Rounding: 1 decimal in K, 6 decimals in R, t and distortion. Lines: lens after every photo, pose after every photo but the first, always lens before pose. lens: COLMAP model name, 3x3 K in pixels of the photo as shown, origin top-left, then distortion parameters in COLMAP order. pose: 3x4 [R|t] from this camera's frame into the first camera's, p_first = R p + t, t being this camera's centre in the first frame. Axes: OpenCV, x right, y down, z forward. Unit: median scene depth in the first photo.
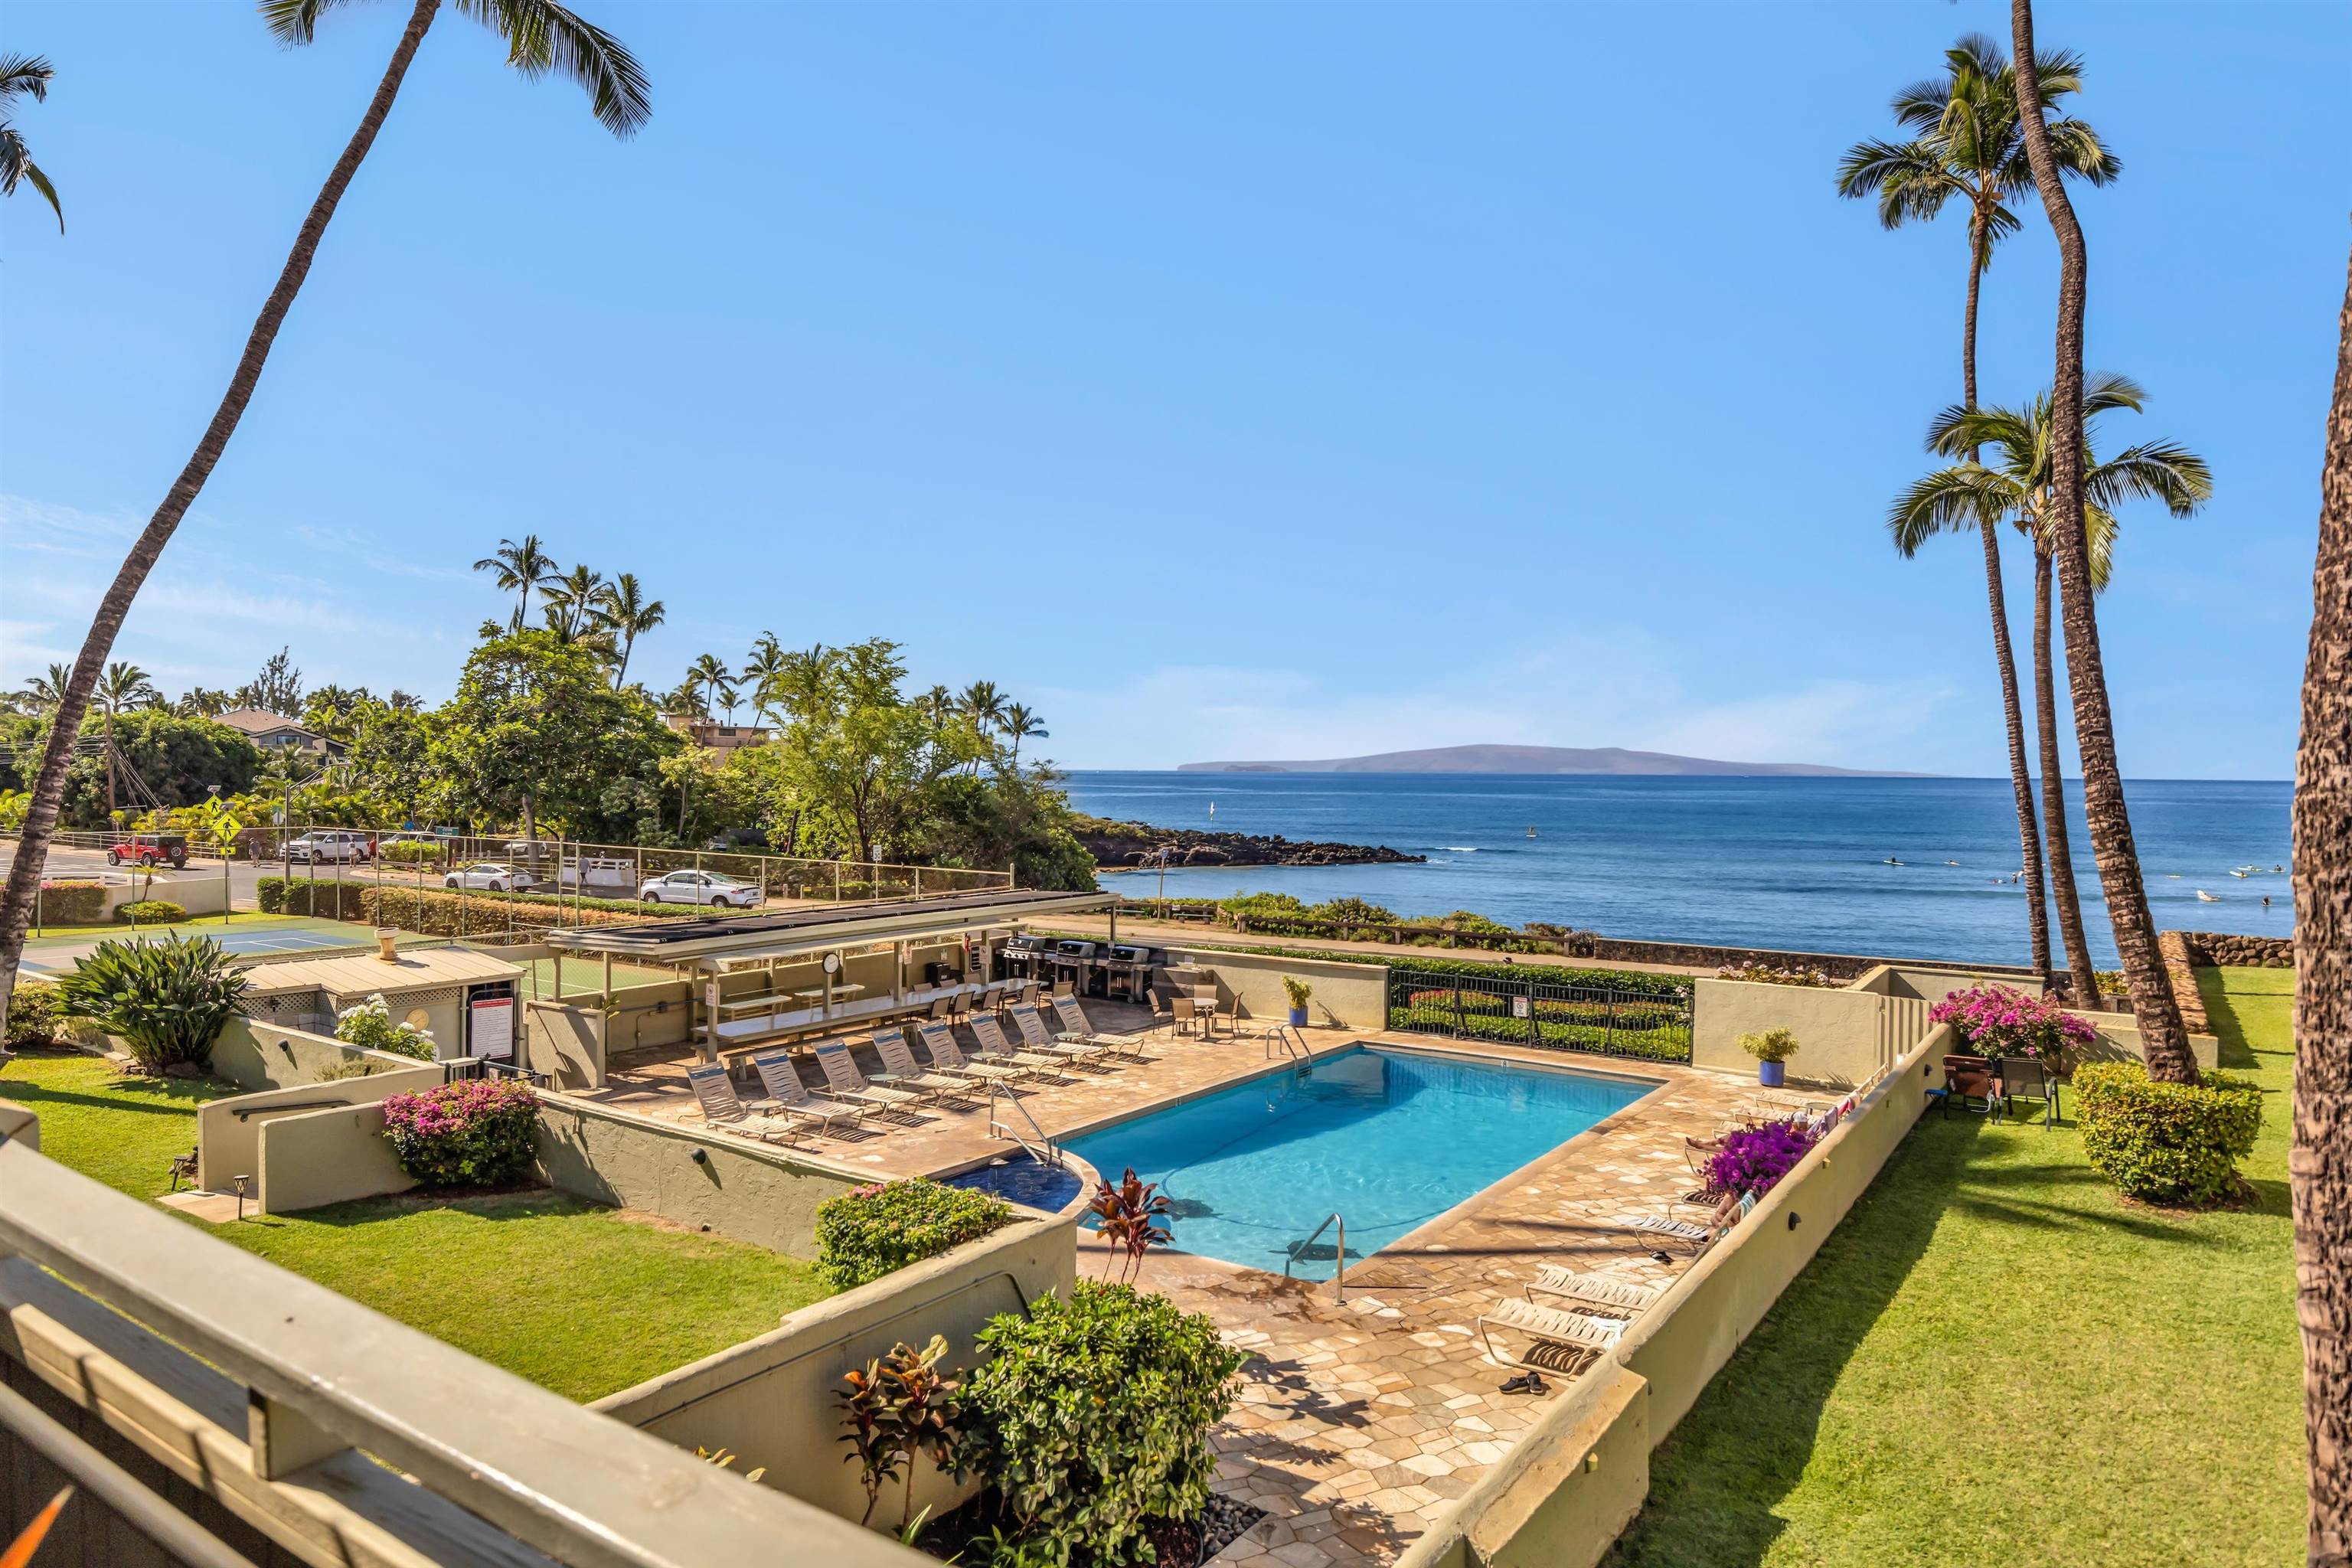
lens RADIAL K [[1356.1, 0, 1293.7], [0, 1356.1, 792.9], [0, 0, 1]] dist [-0.005500, 0.001721]
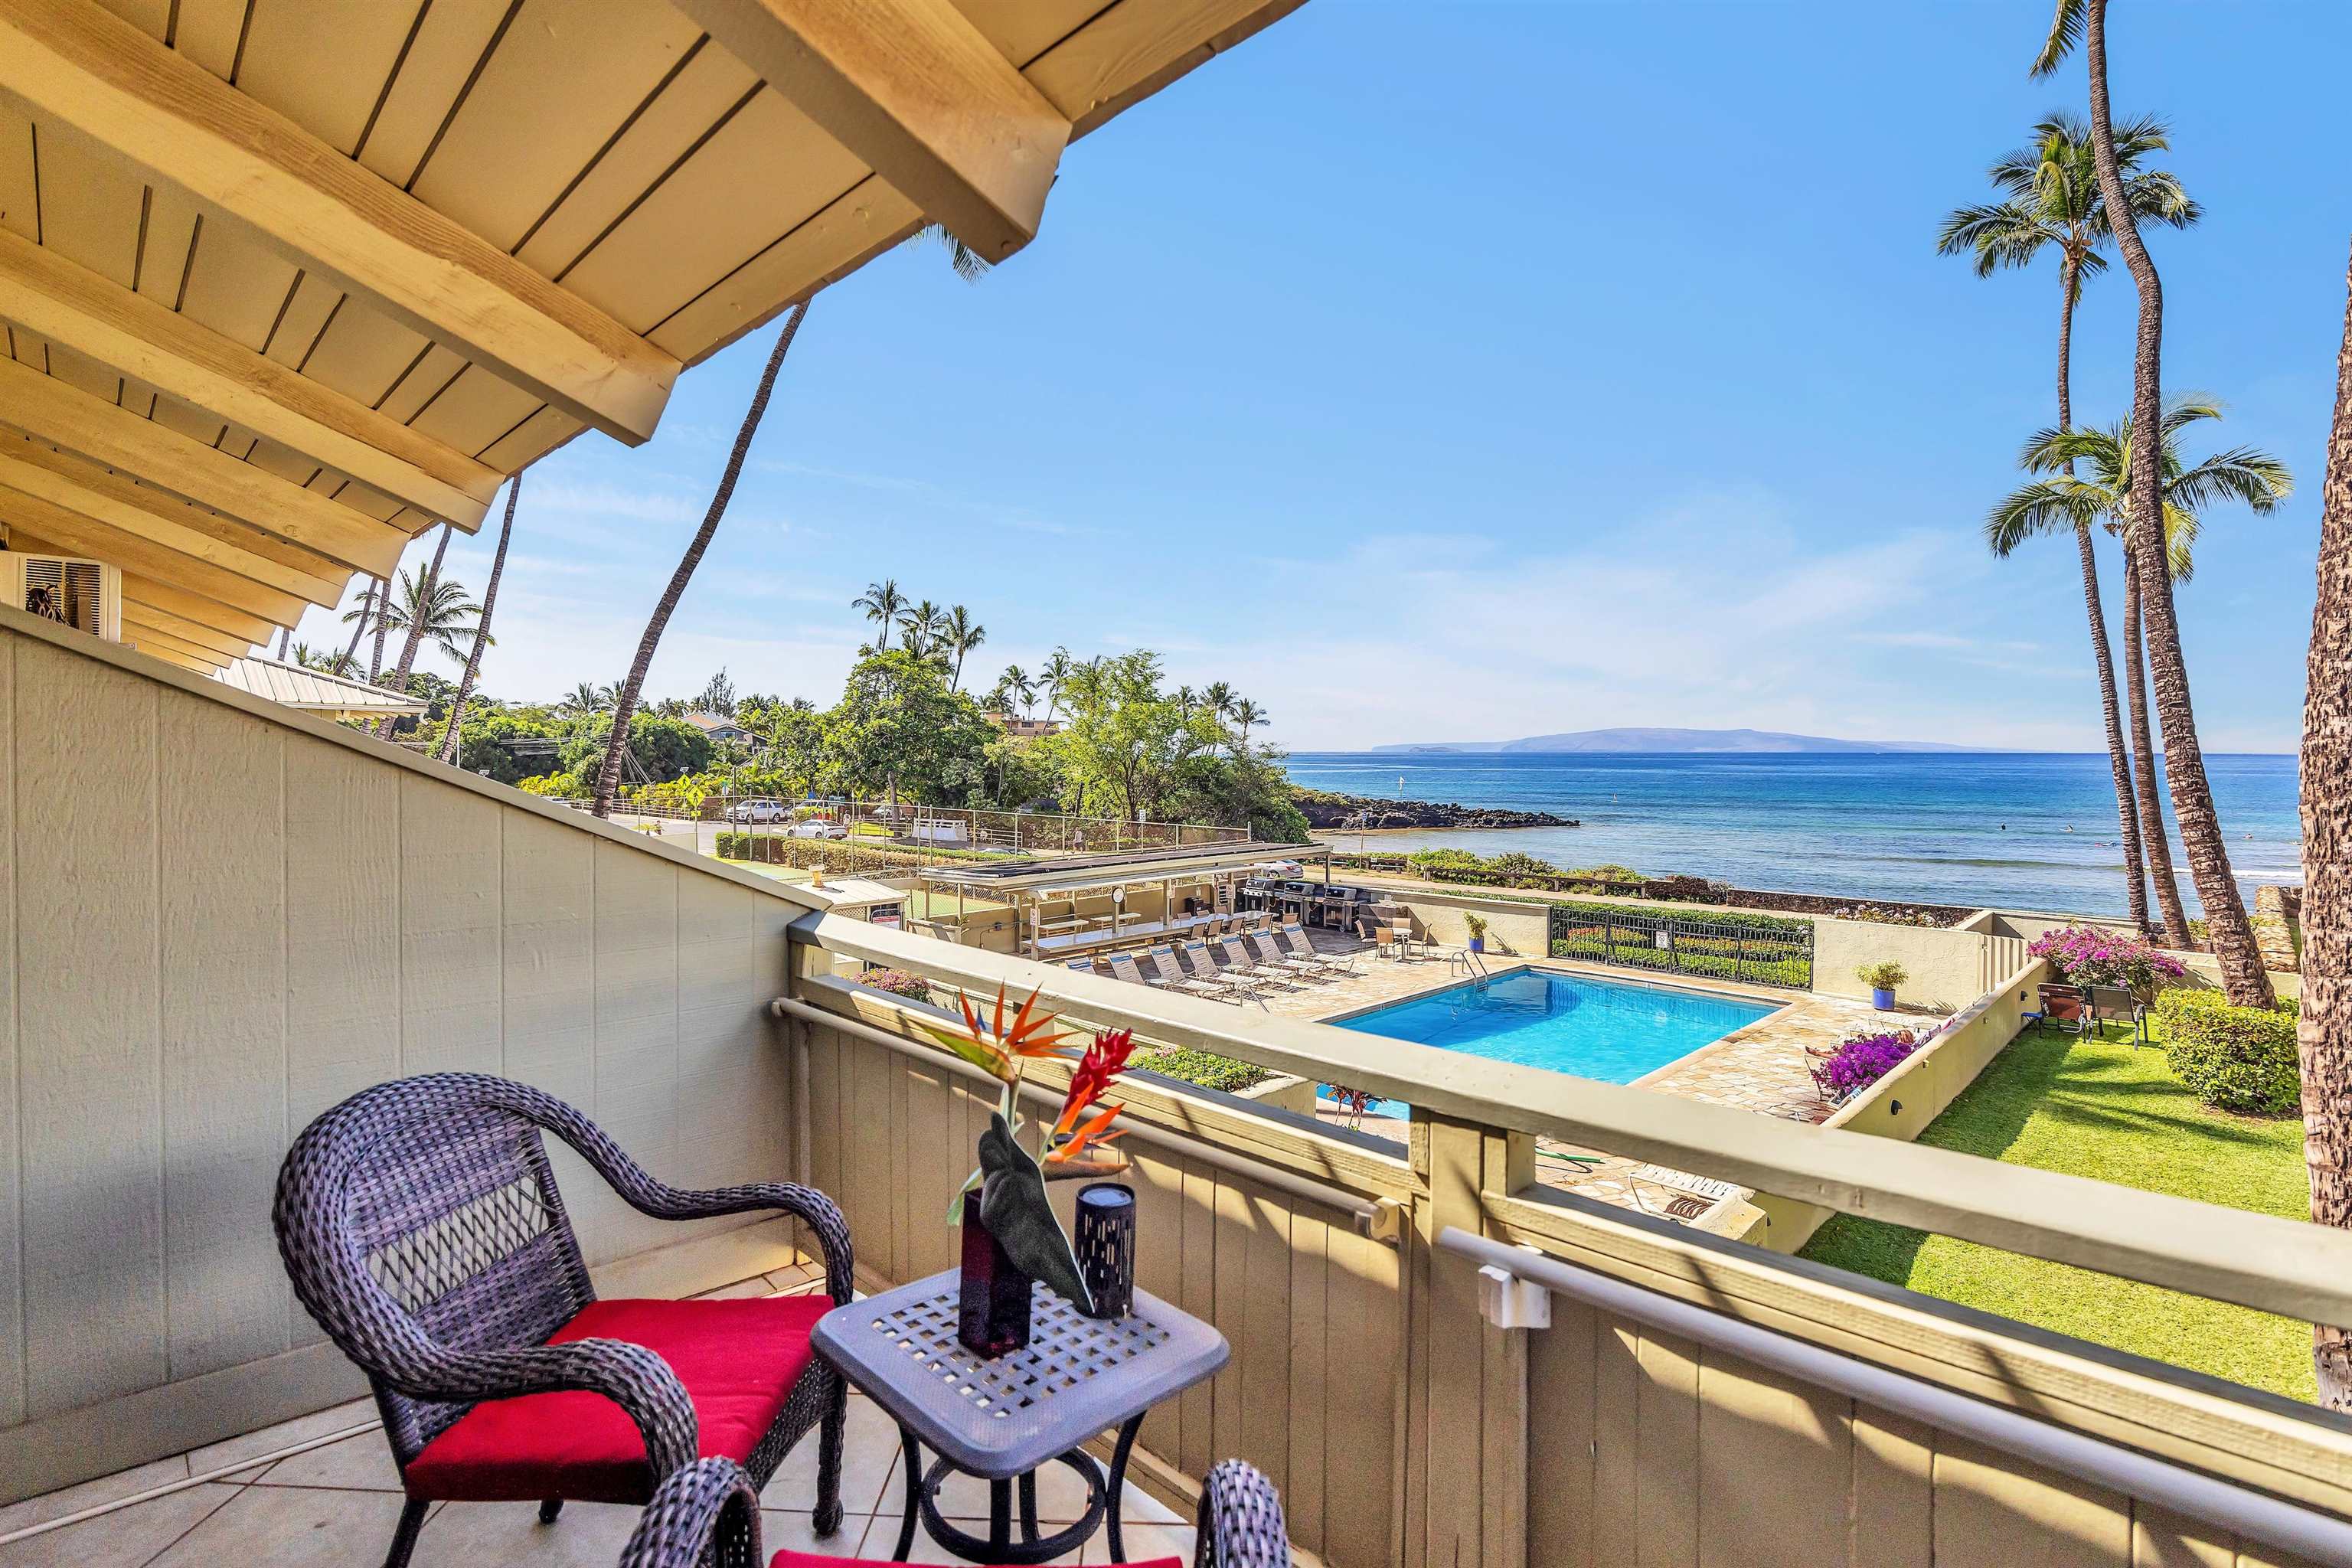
lens RADIAL K [[1137.3, 0, 1265.3], [0, 1137.3, 774.0], [0, 0, 1]] dist [-0.016445, 0.001321]
pose [[0.985597, -0.006251, -0.168996, -0.010721], [0.005962, 0.999980, -0.002220, 0.009583], [0.169007, 0.001180, 0.985614, -0.064310]]
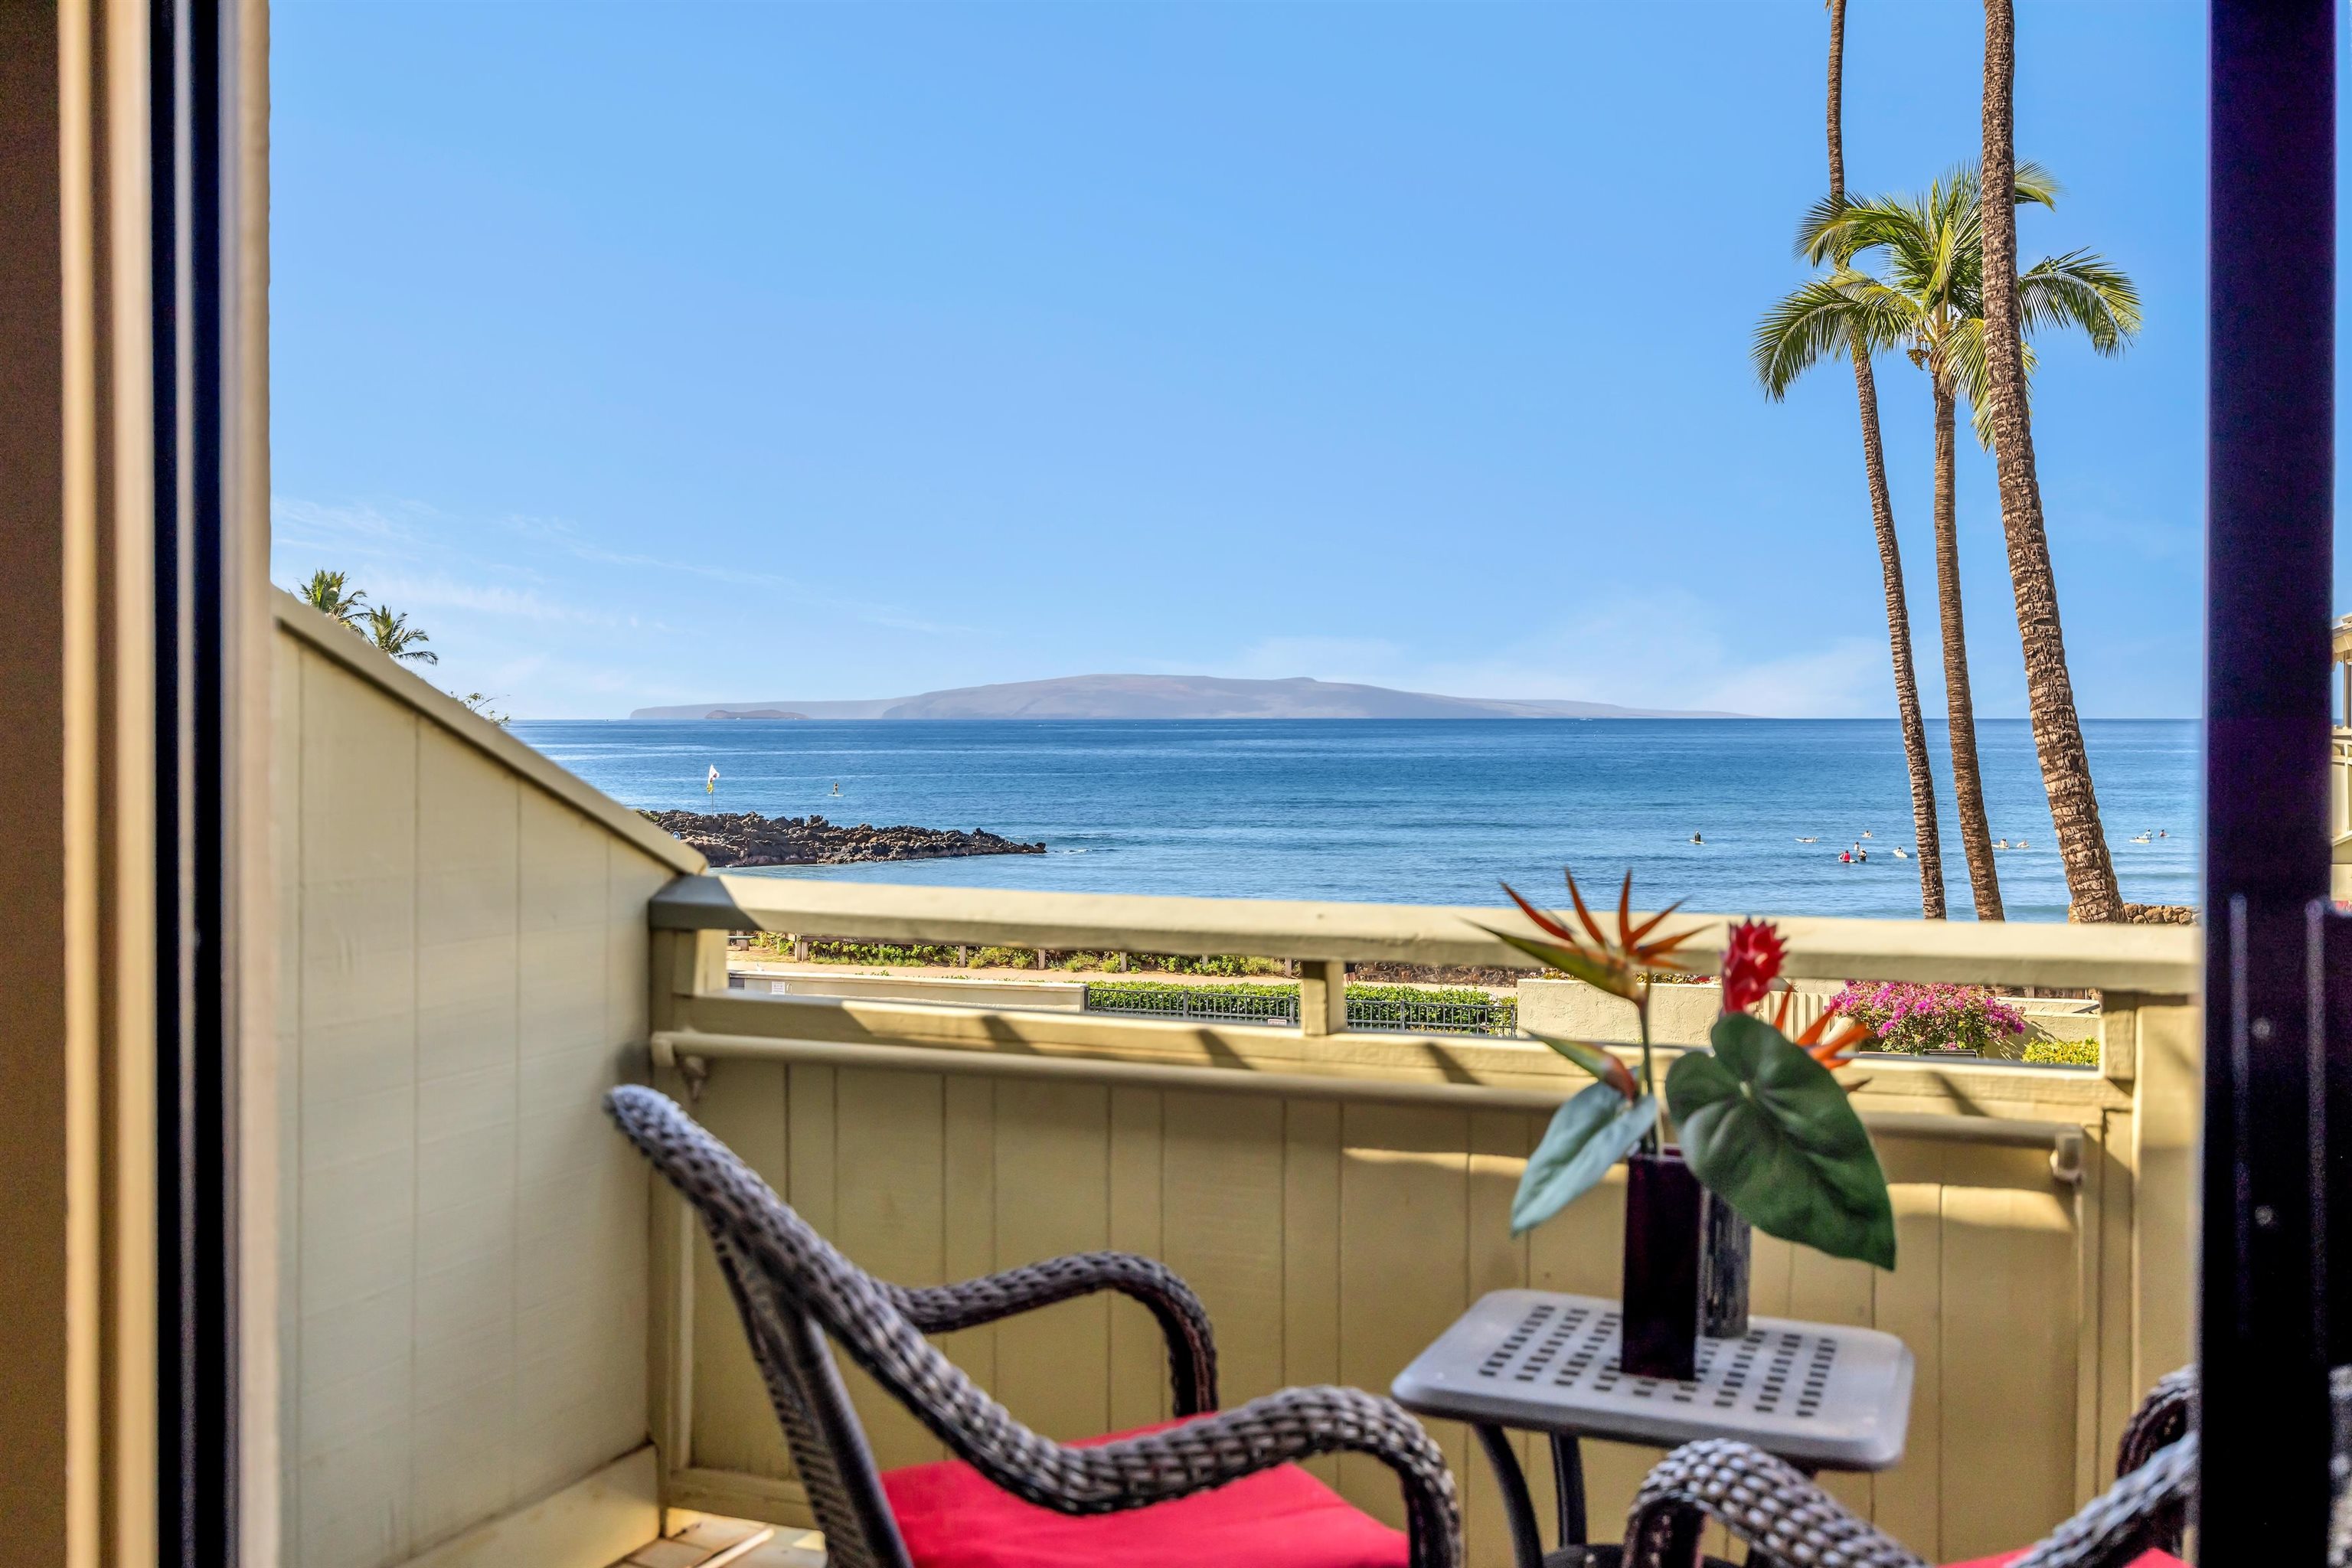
lens RADIAL K [[2247.2, 0, 1260.1], [0, 2247.2, 767.5], [0, 0, 1]] dist [0.035504, 0.000000]
pose [[0.963966, -0.019618, 0.265299, -0.149077], [0.021289, 0.999768, -0.003422, 0.027197], [-0.265170, 0.008947, 0.964160, -0.110100]]
